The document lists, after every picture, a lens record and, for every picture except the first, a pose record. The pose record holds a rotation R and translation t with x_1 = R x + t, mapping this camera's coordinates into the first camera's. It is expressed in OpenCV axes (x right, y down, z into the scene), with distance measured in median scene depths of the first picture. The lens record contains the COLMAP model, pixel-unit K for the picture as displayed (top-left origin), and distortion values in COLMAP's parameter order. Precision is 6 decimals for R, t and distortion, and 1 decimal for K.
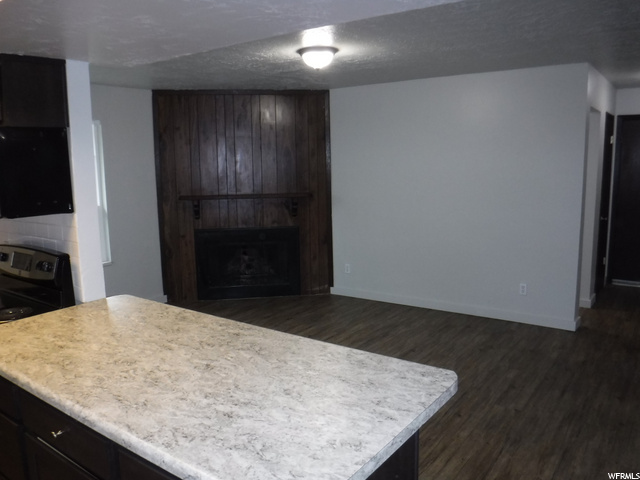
lens RADIAL K [[546.3, 0, 320.0], [0, 546.3, 240.0], [0, 0, 1]] dist [-0.010588, 0.004111]
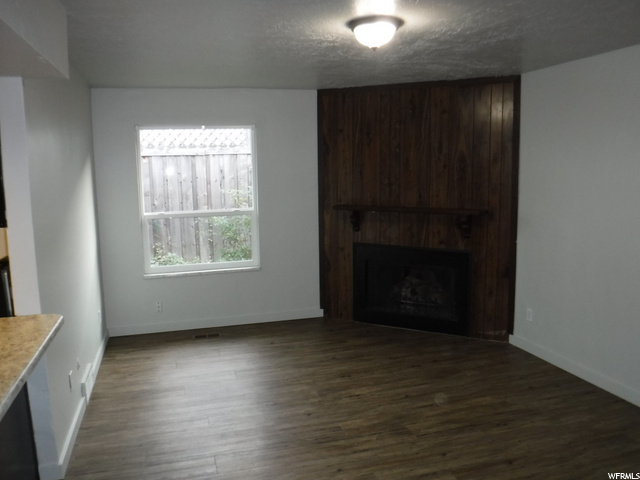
lens RADIAL K [[546.3, 0, 320.0], [0, 546.3, 240.0], [0, 0, 1]] dist [-0.010588, 0.004111]
pose [[0.810510, 0.096508, -0.577719, 0.244572], [-0.096760, 0.994842, 0.030440, -0.045056], [0.577677, 0.031228, 0.815668, 0.231704]]
